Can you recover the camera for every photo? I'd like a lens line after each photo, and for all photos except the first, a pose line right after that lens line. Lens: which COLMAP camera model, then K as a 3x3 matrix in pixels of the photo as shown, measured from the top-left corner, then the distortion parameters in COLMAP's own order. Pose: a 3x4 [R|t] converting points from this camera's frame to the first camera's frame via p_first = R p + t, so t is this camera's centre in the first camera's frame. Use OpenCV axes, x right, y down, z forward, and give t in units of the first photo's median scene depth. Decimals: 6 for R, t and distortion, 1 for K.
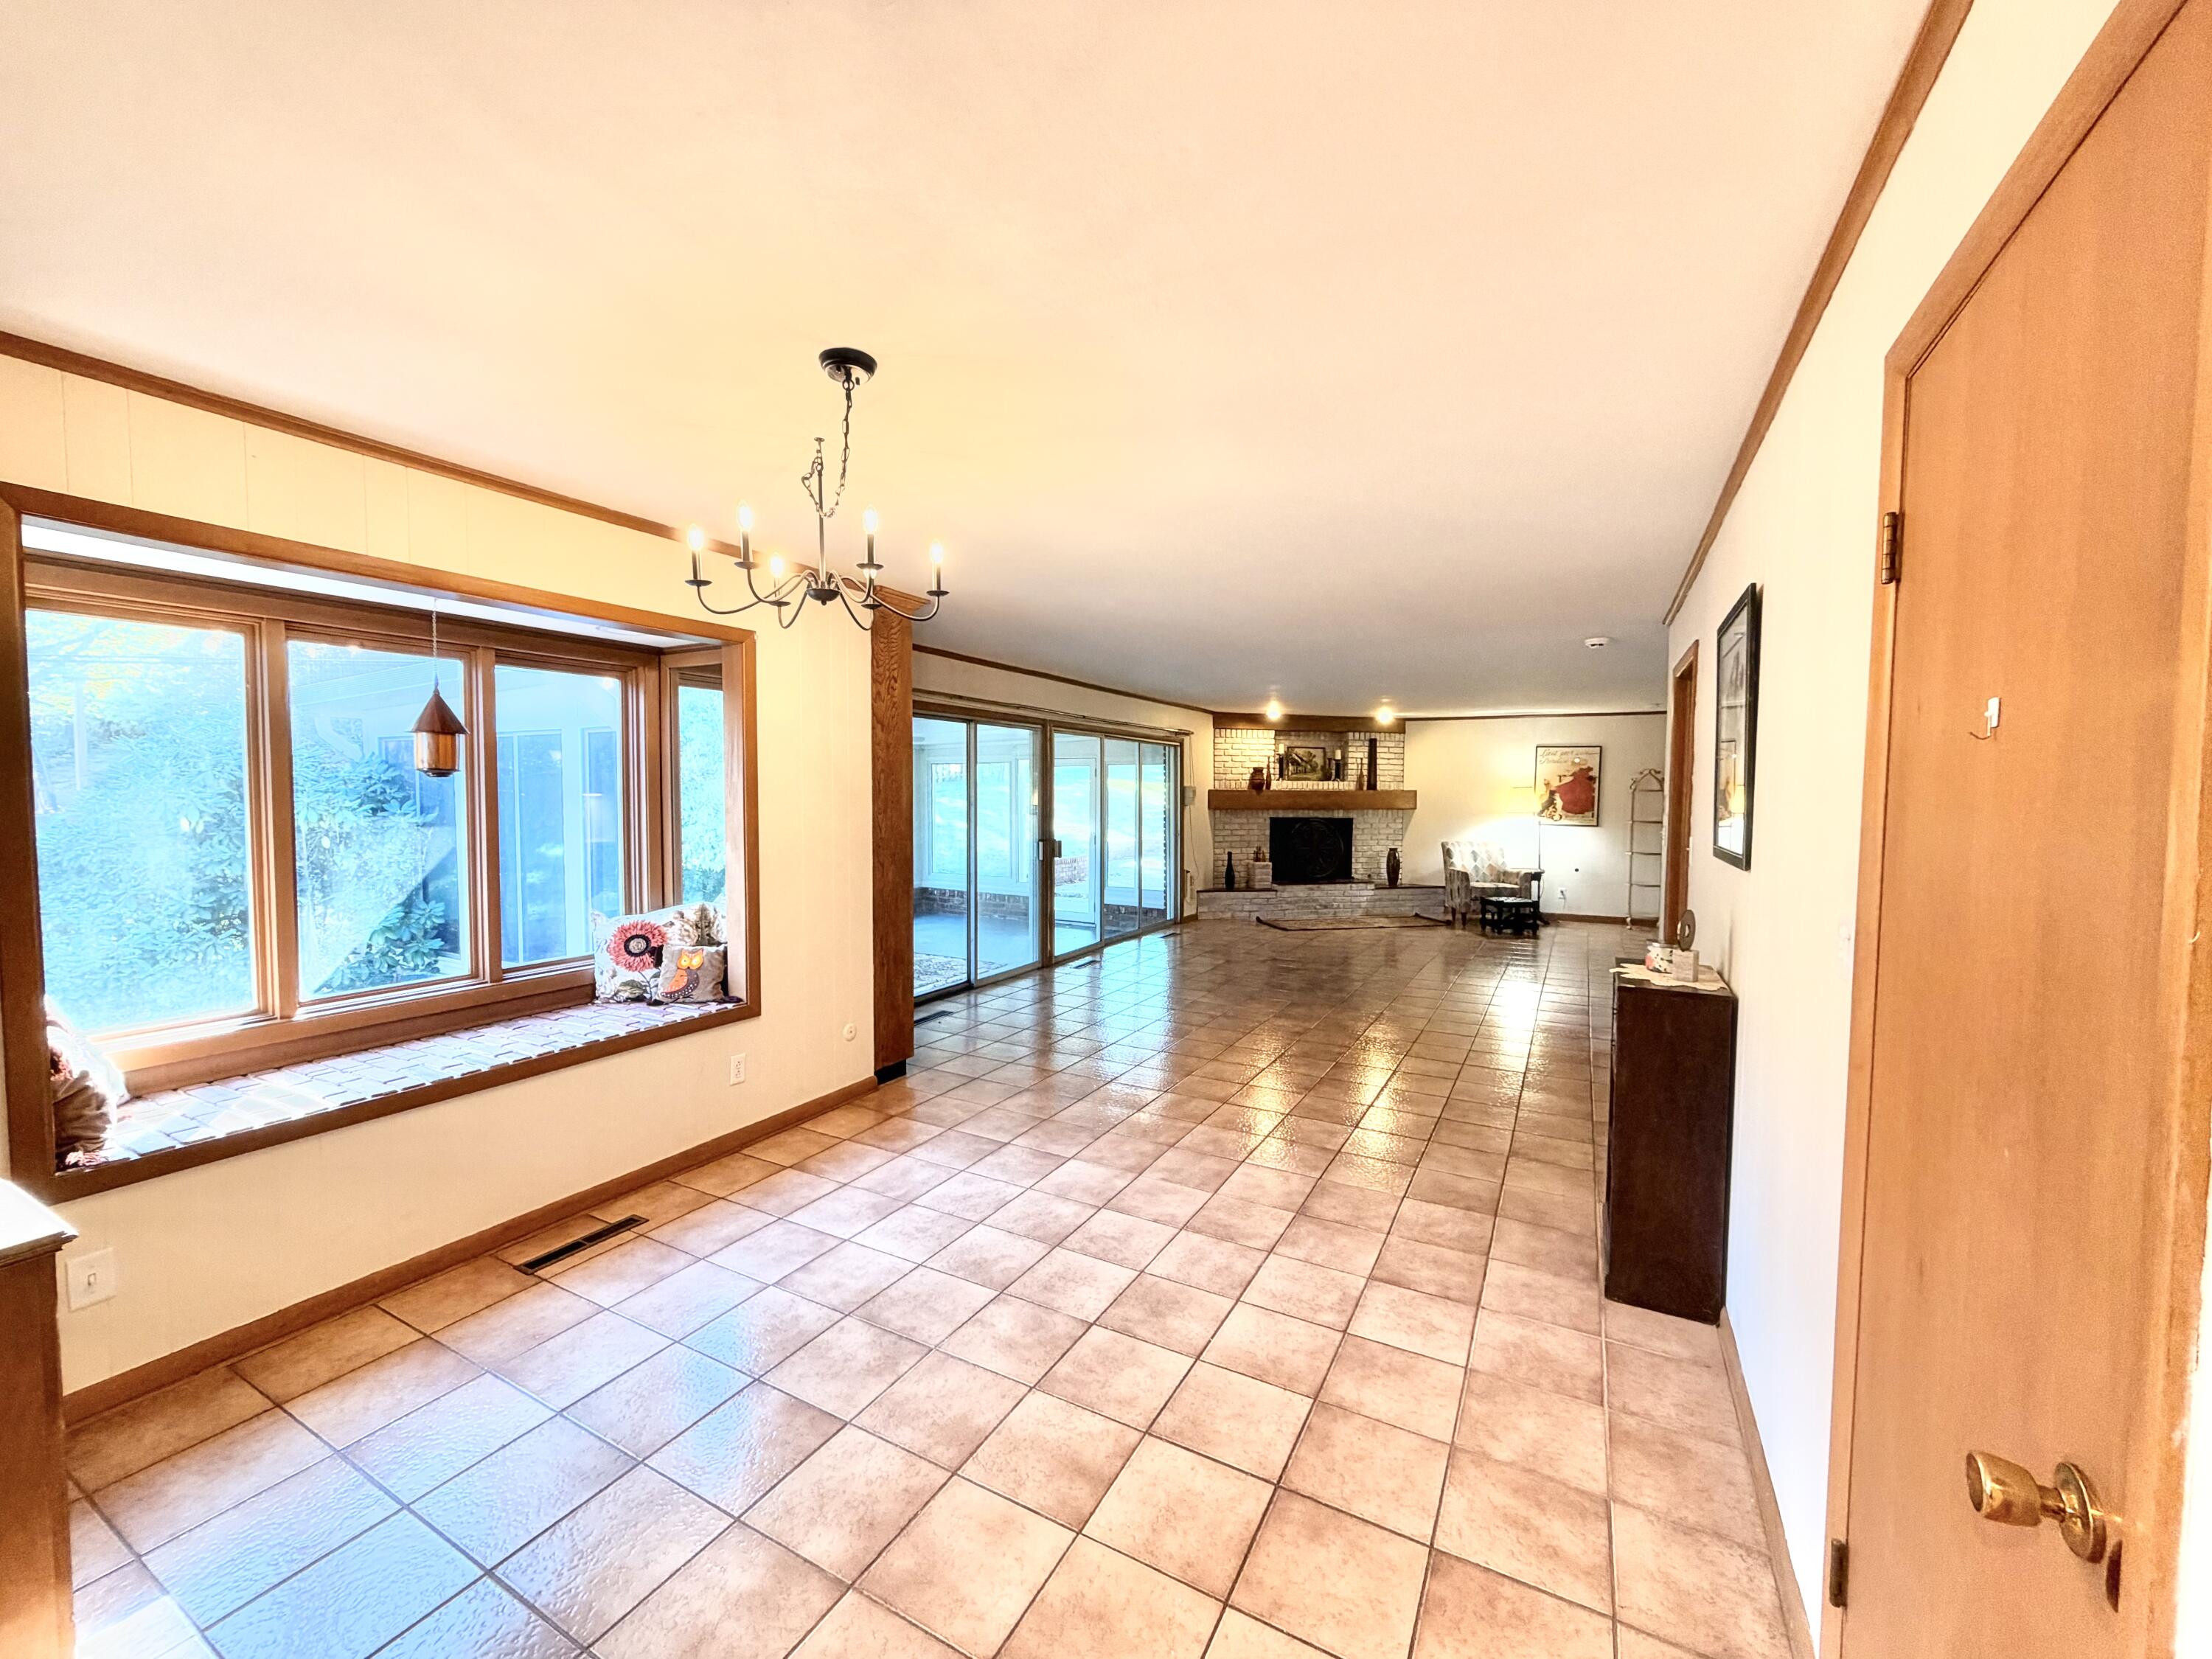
lens RADIAL K [[888.6, 0, 1099.2], [0, 888.6, 828.8], [0, 0, 1]] dist [0.000637, -0.000131]
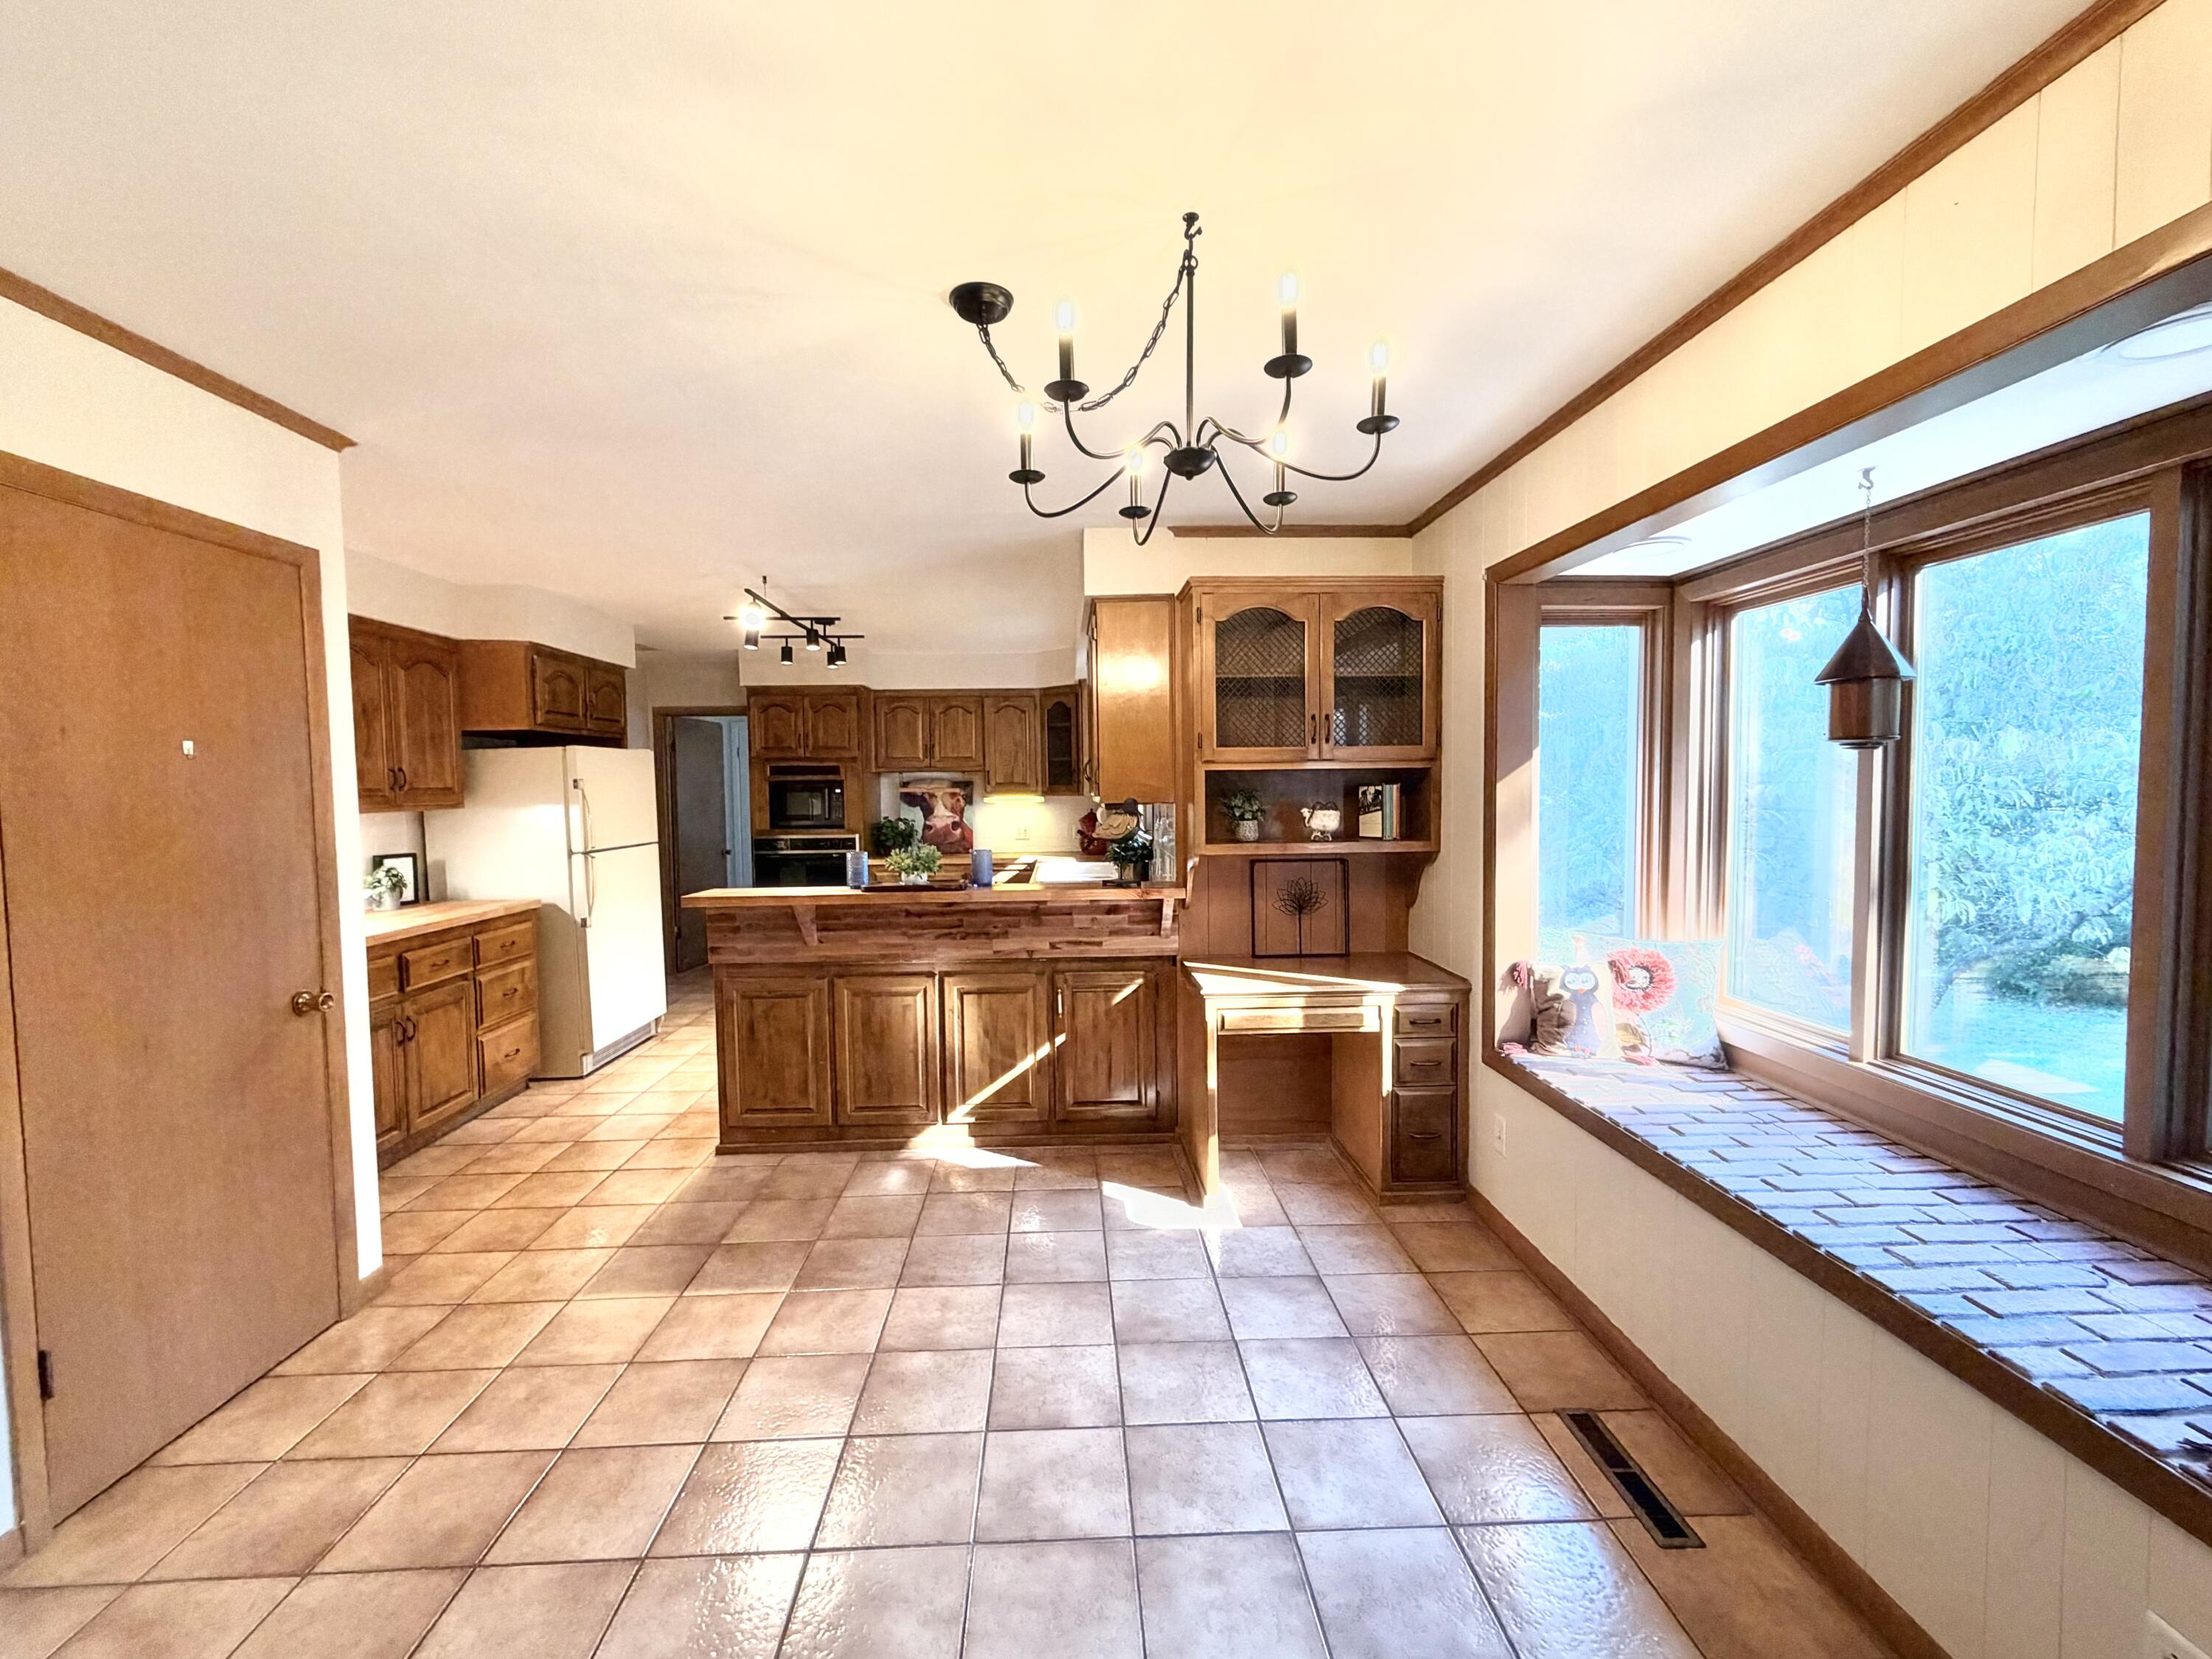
lens RADIAL K [[900.7, 0, 1093.6], [0, 900.7, 831.9], [0, 0, 1]] dist [0.001928, 0.000100]
pose [[-0.857529, 0.031903, -0.513446, 0.020592], [-0.014086, 0.996245, 0.085429, -0.013700], [0.514244, 0.080490, -0.853859, 0.368414]]
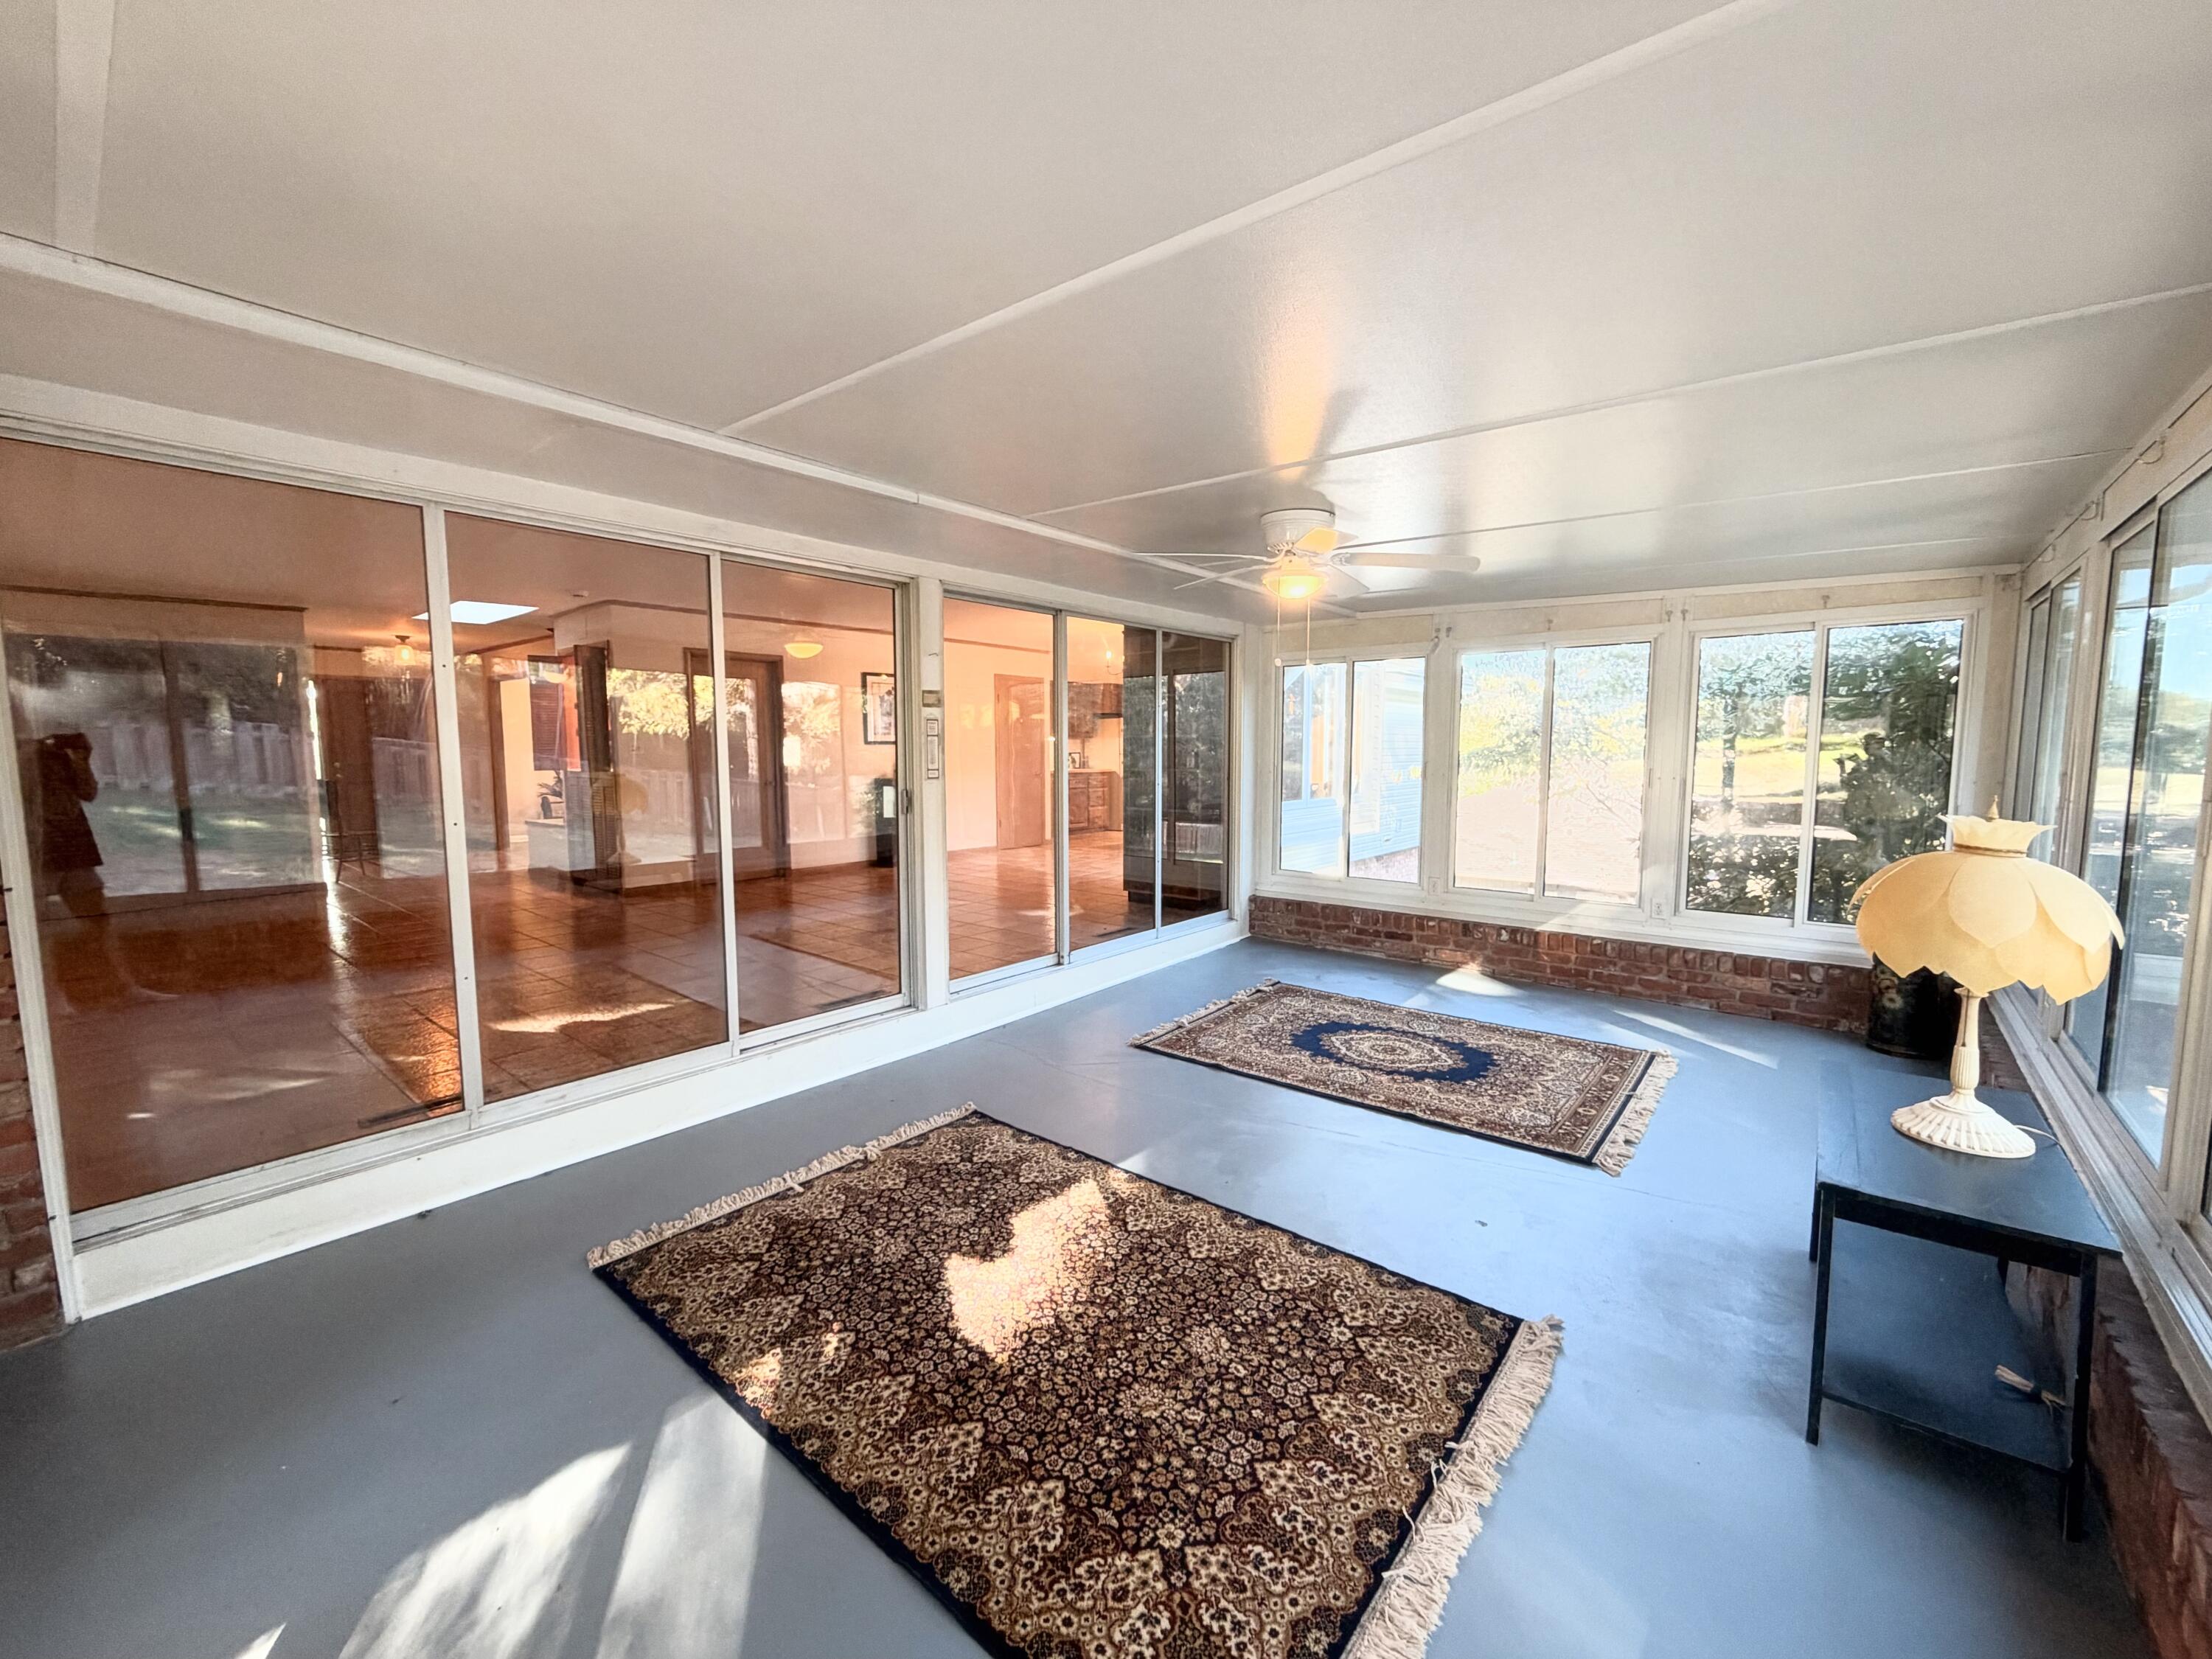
lens RADIAL K [[878.3, 0, 1097.5], [0, 878.3, 829.5], [0, 0, 1]] dist [-0.001235, 0.000099]
pose [[-0.977821, -0.024087, 0.208055, -0.203141], [0.005778, 0.989884, 0.141761, -0.025870], [-0.209365, 0.139819, -0.967790, 0.985553]]
